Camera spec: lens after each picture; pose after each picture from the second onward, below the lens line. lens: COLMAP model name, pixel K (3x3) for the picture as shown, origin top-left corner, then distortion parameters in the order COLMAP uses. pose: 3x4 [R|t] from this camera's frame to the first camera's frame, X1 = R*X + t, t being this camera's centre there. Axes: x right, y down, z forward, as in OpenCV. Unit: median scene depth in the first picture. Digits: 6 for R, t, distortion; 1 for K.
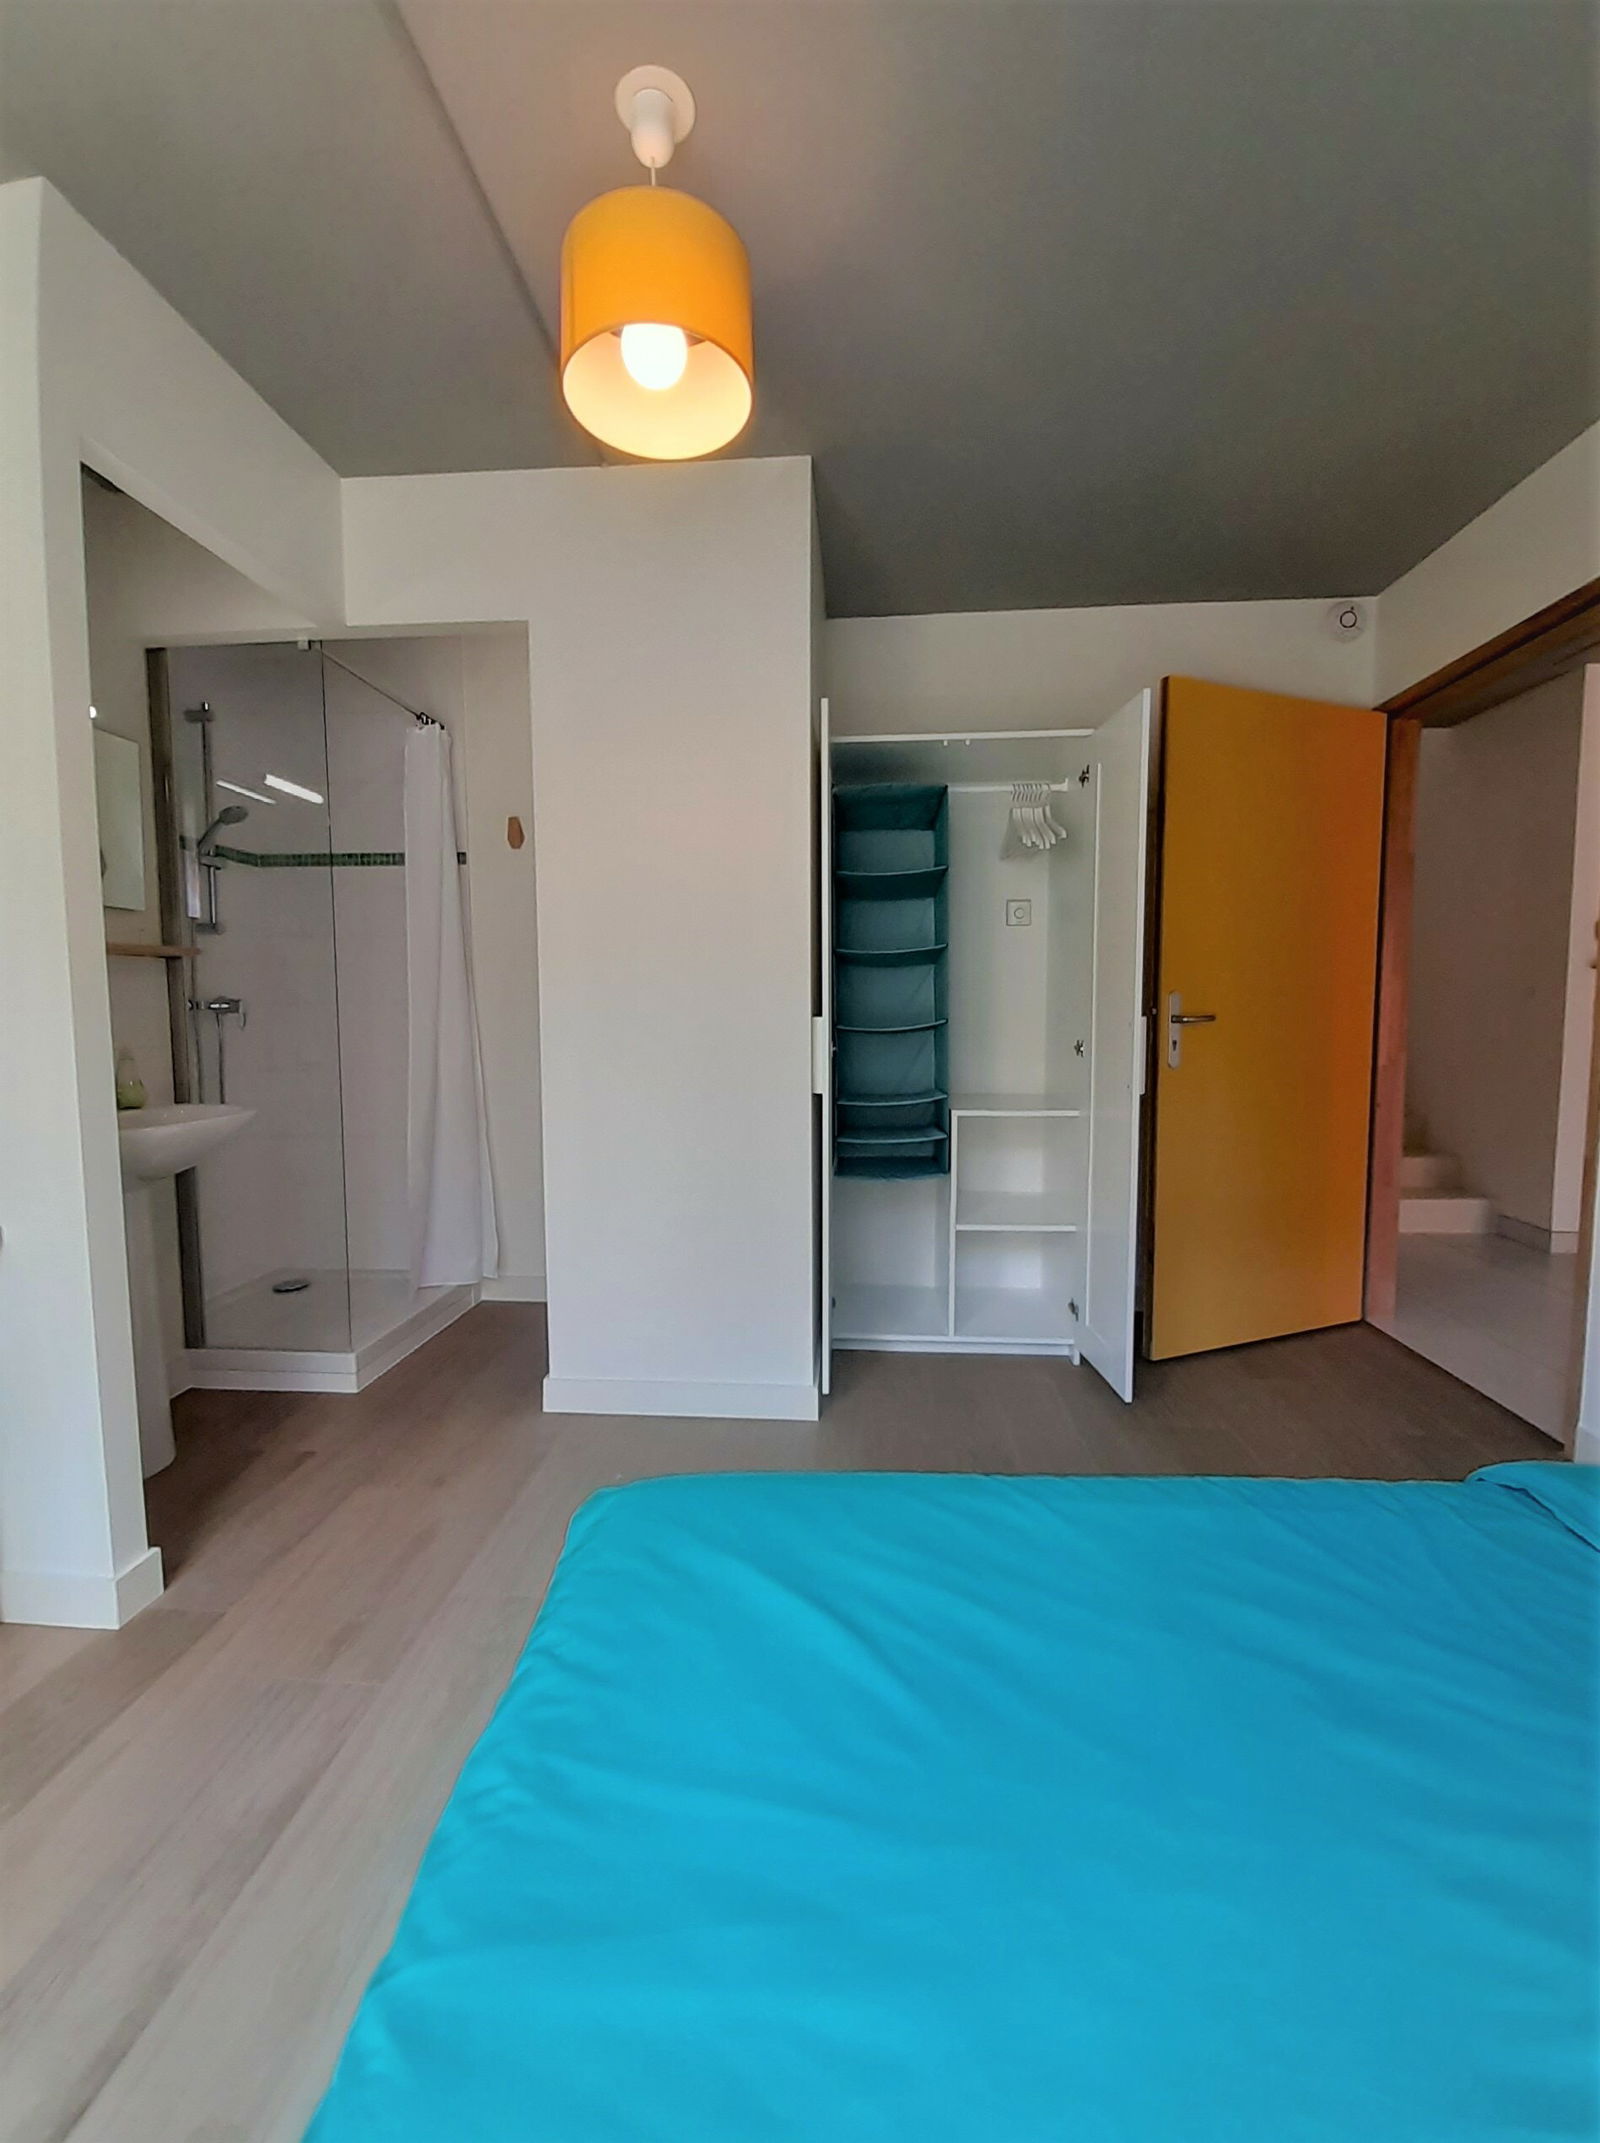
lens RADIAL K [[804.4, 0, 800.0], [0, 804.4, 1071.5], [0, 0, 1]] dist [0.000814, 0.000086]
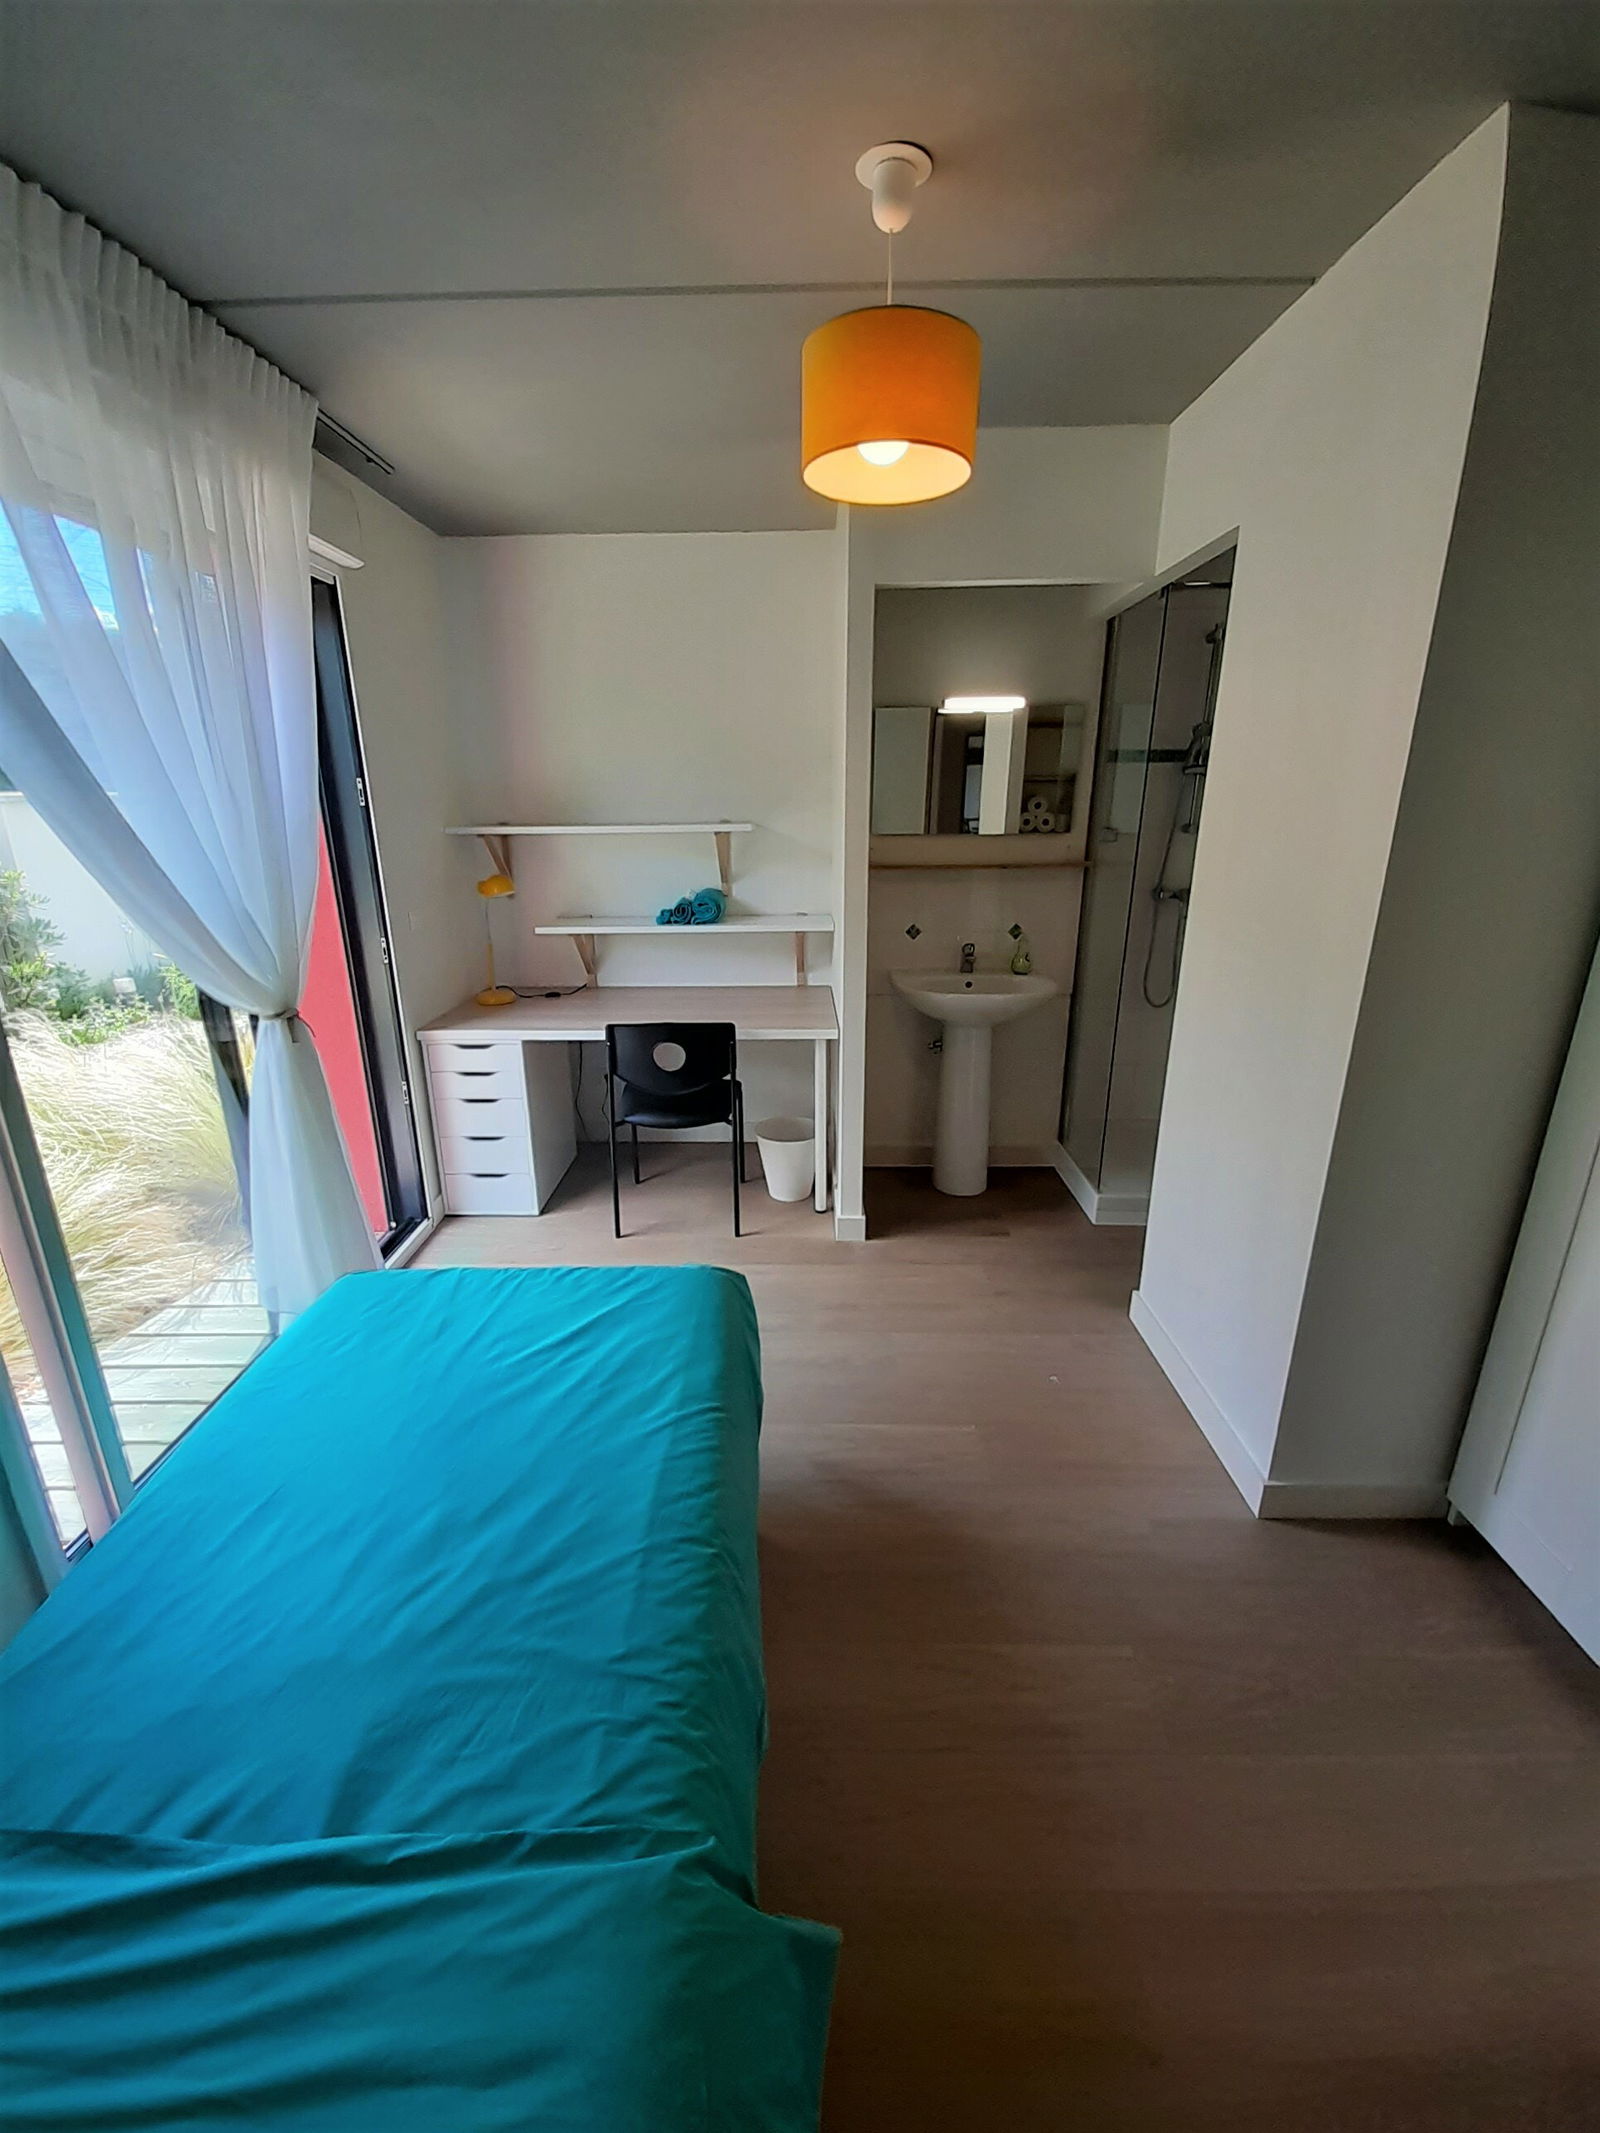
lens RADIAL K [[918.5, 0, 800.0], [0, 918.5, 1066.5], [0, 0, 1]] dist [-0.000316, -0.000007]
pose [[0.065136, 0.298531, -0.952175, 0.851421], [-0.074133, 0.953012, 0.293722, -0.247550], [0.995119, 0.051456, 0.084206, 0.588471]]
